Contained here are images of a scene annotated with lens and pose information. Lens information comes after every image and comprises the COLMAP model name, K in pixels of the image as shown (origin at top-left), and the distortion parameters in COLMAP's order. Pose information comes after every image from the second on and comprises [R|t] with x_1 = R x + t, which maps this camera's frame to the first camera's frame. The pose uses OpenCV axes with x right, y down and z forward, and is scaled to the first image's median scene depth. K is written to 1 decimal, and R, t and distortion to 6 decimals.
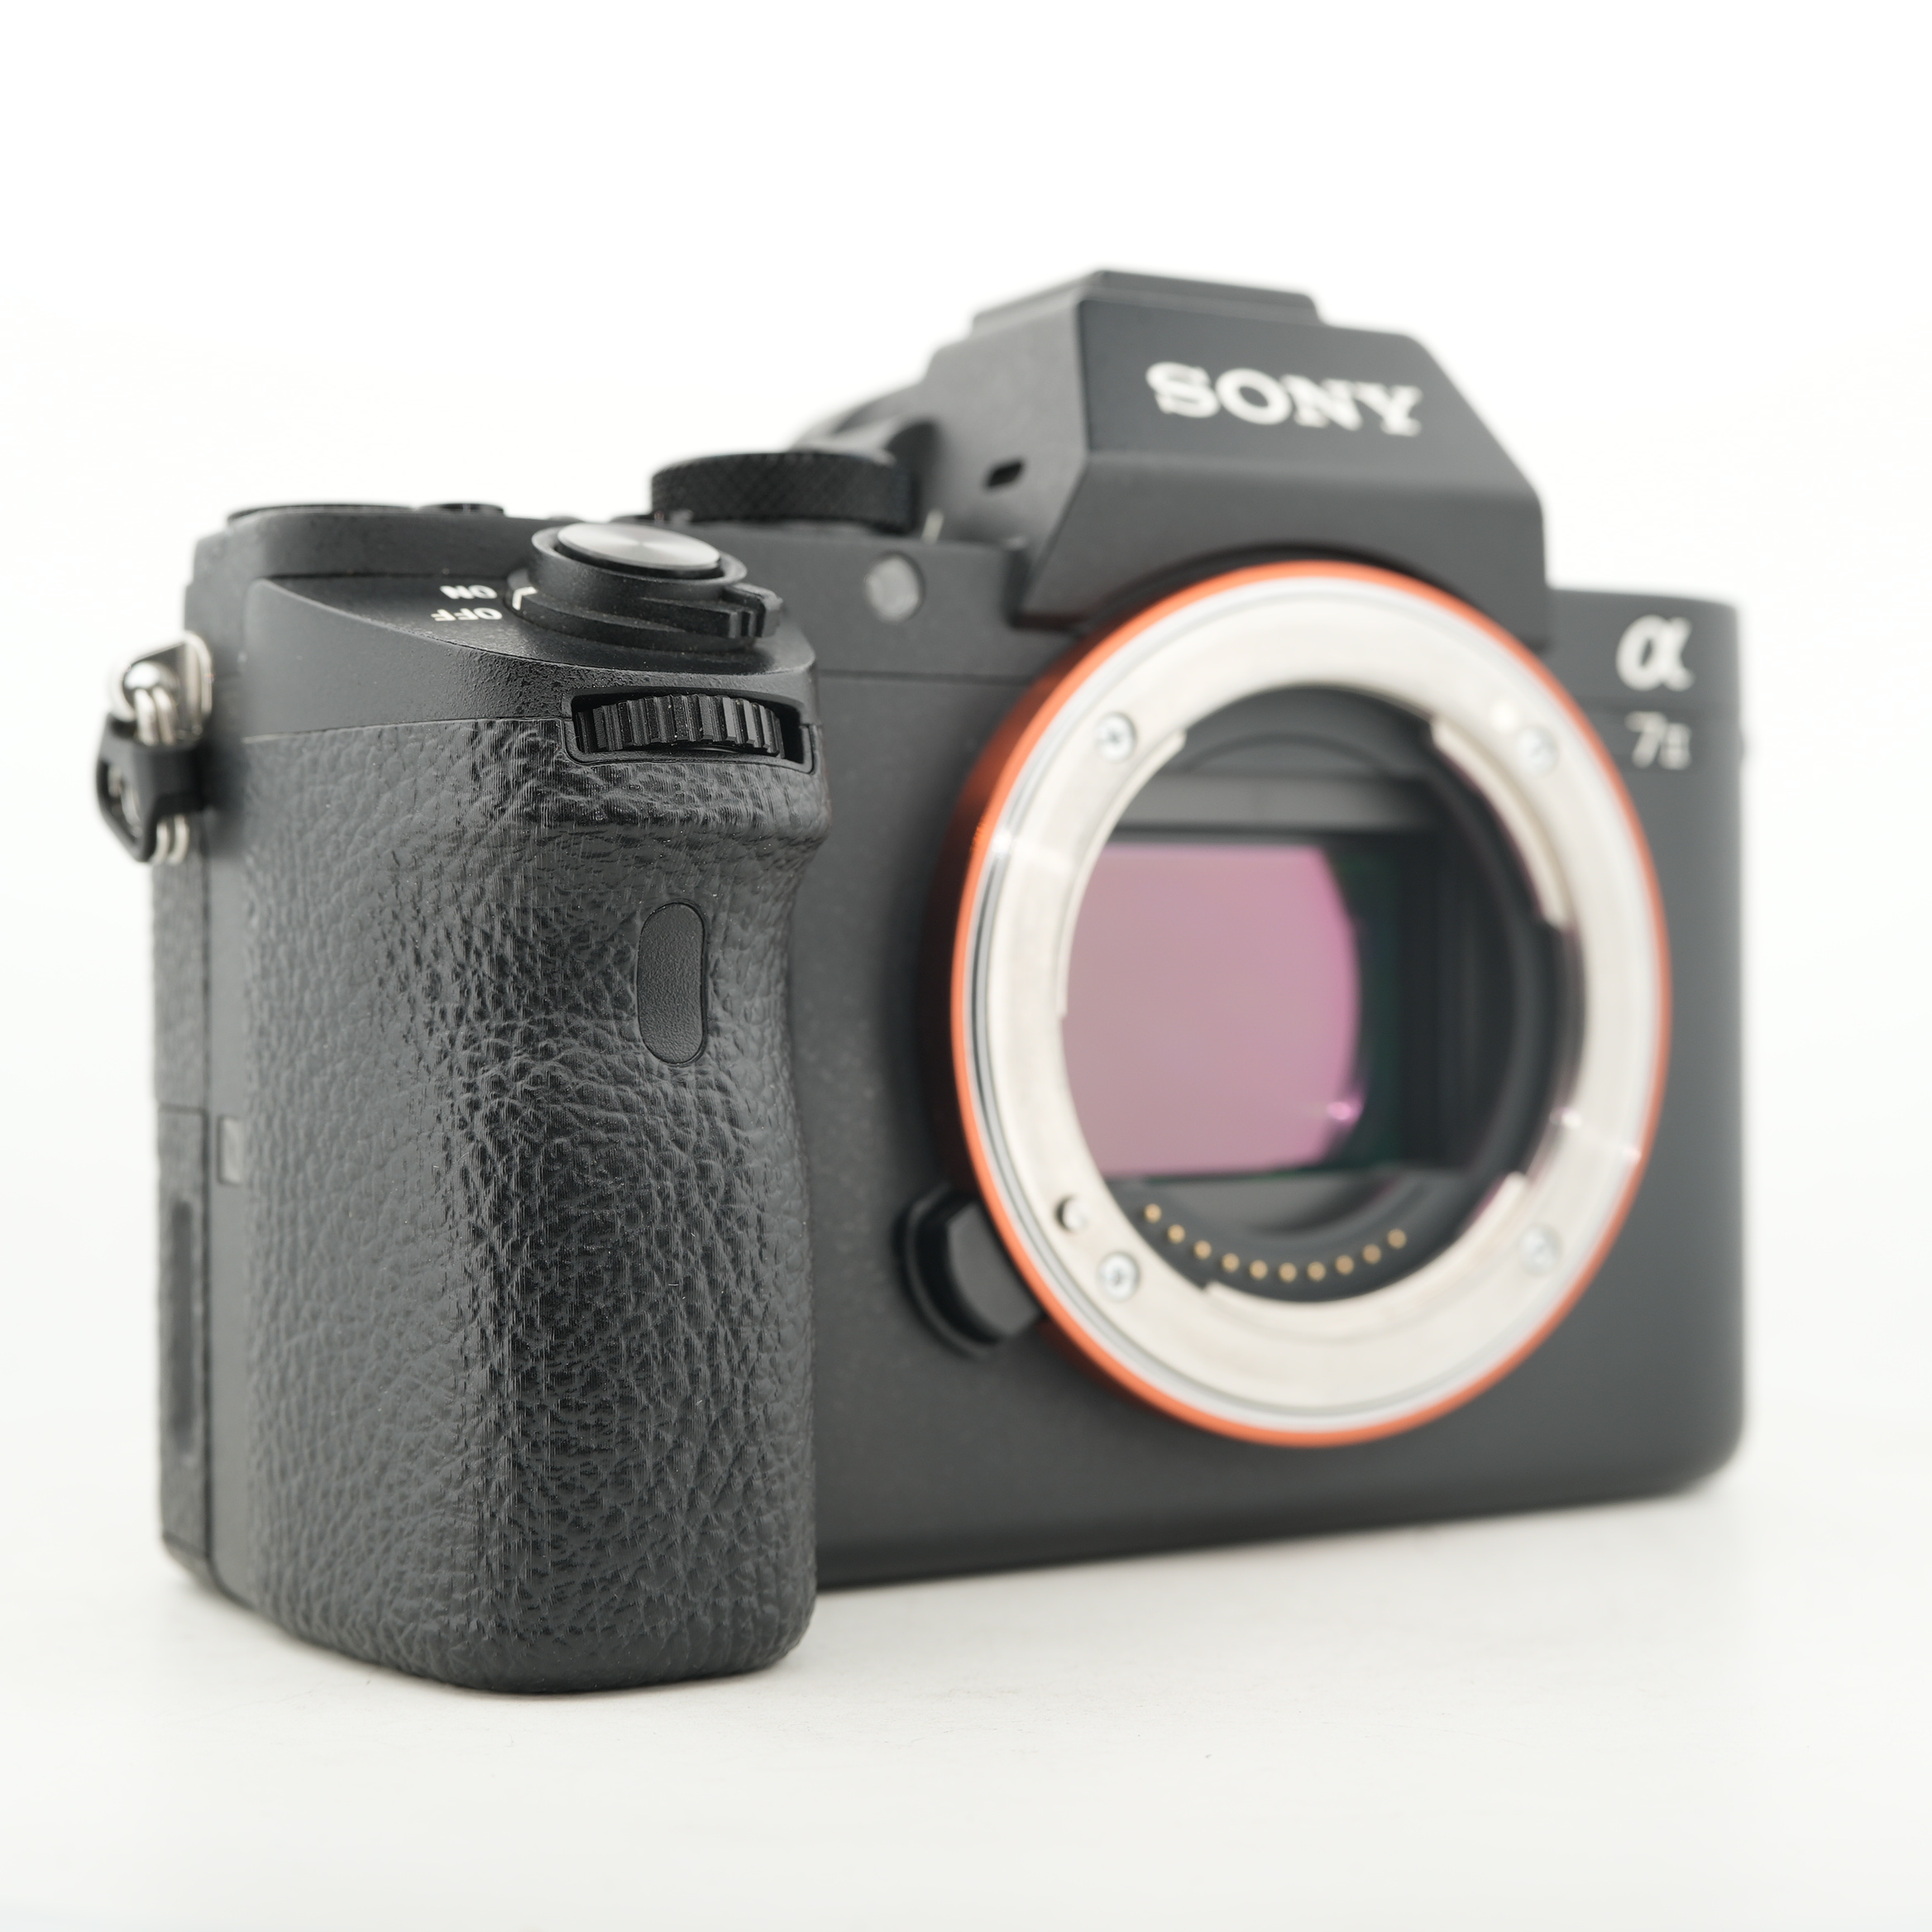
lens RADIAL K [[3390.0, 0, 835.3], [0, 3390.0, 965.5], [0, 0, 1]] dist [-0.008256, 0.083960]
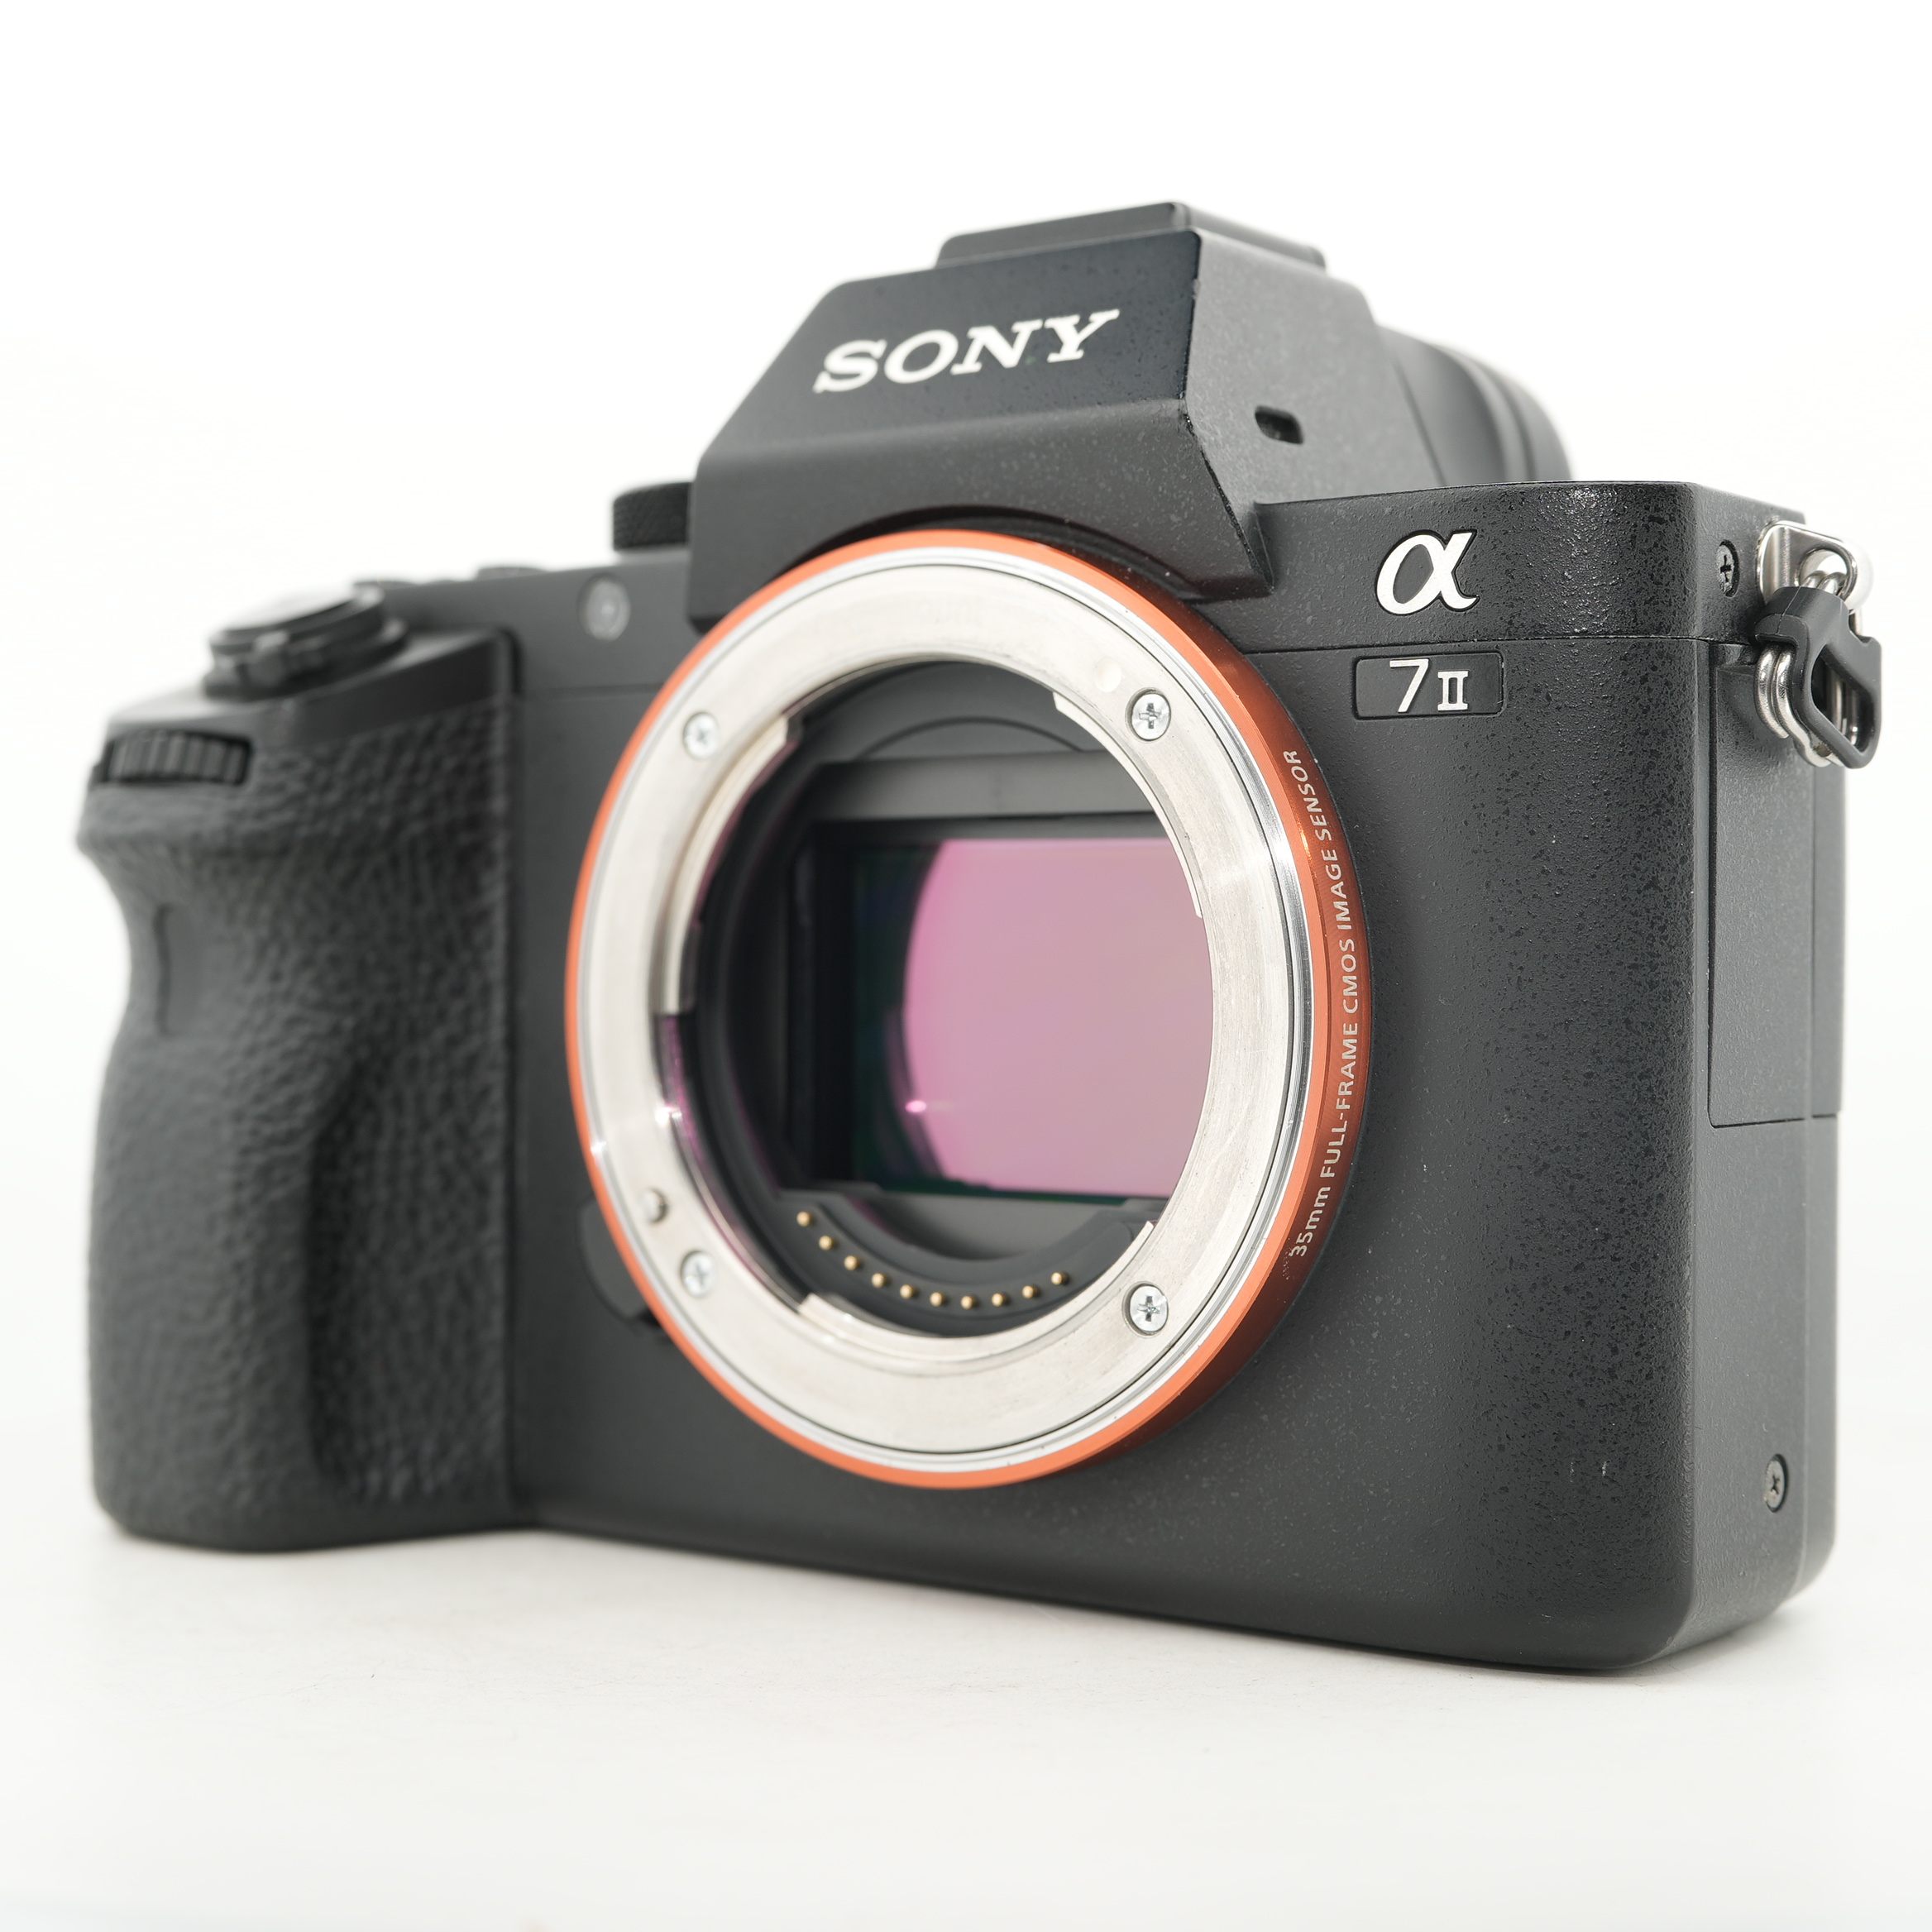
lens RADIAL K [[3390.0, 0, 835.3], [0, 3390.0, 965.5], [0, 0, 1]] dist [-0.008256, 0.083960]
pose [[0.396635, 0.008899, -0.917933, 0.999257], [-0.010109, 0.999935, 0.005326, -0.005123], [0.917921, 0.007167, 0.396699, 0.626392]]
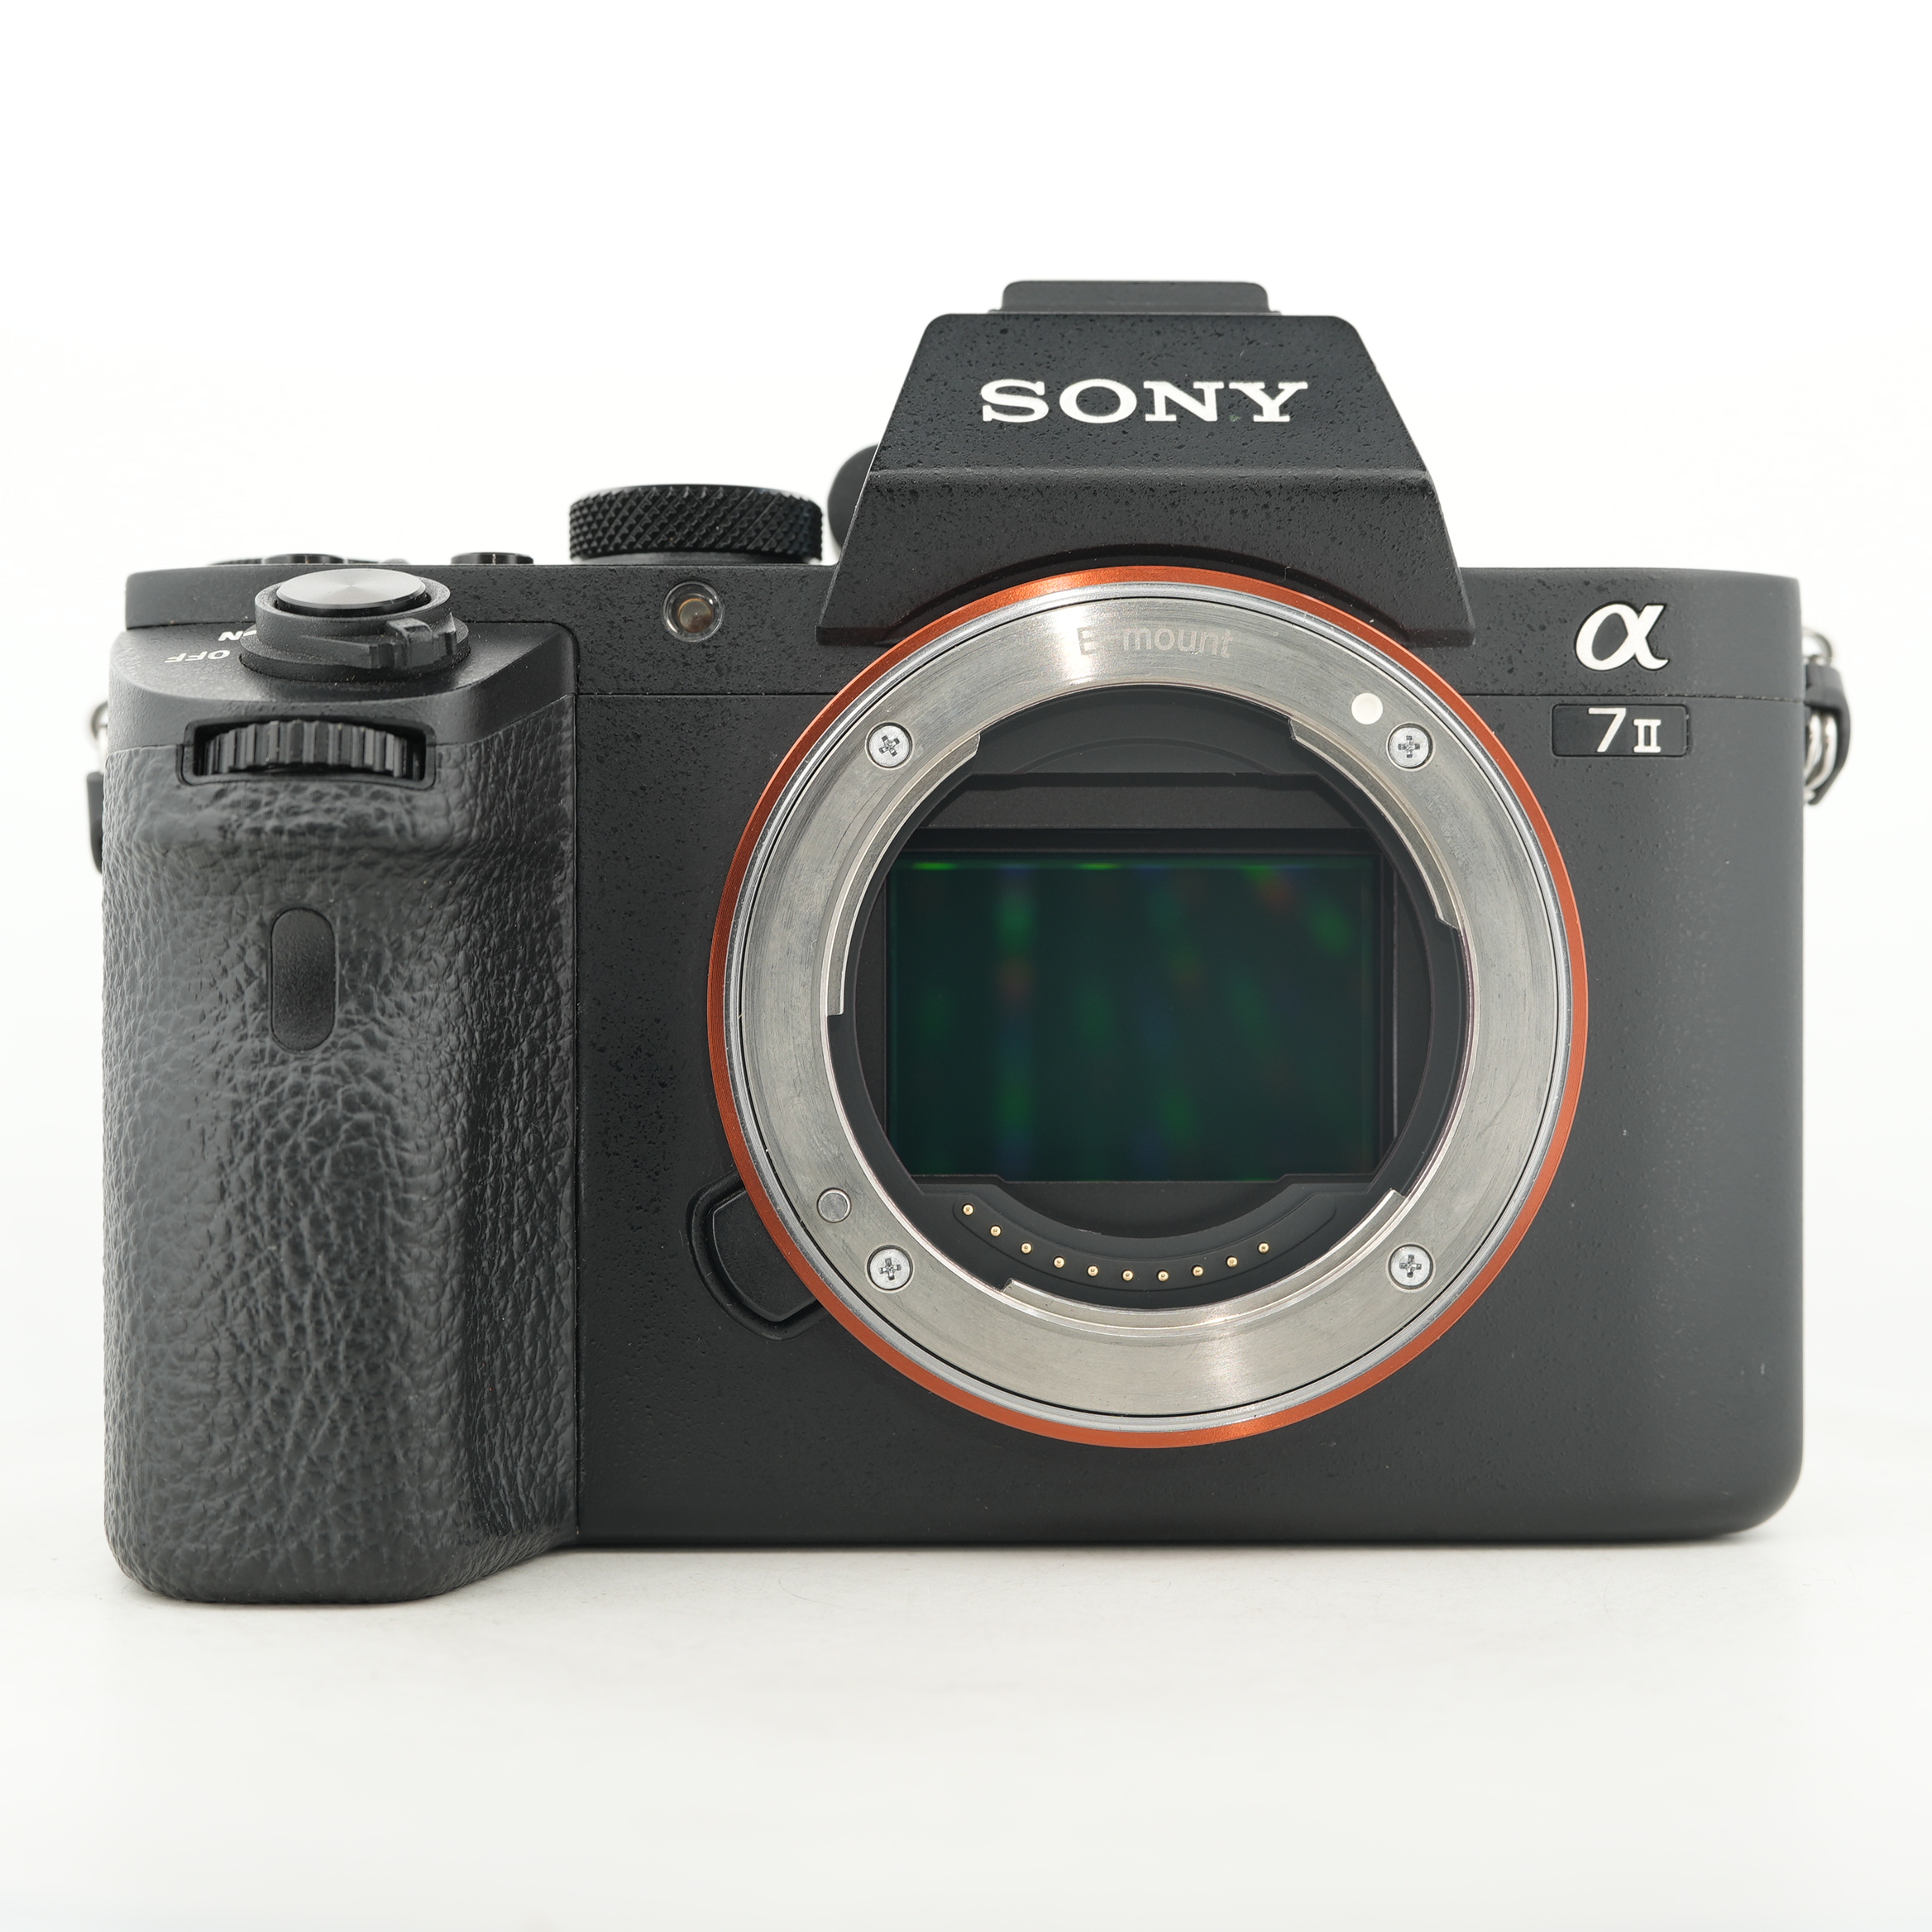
lens RADIAL K [[3390.0, 0, 835.3], [0, 3390.0, 965.5], [0, 0, 1]] dist [-0.008256, 0.083960]
pose [[0.882056, 0.002805, -0.471136, 0.542841], [-0.004891, 0.999983, -0.003203, 0.002899], [0.471119, 0.005129, 0.882055, 0.081497]]
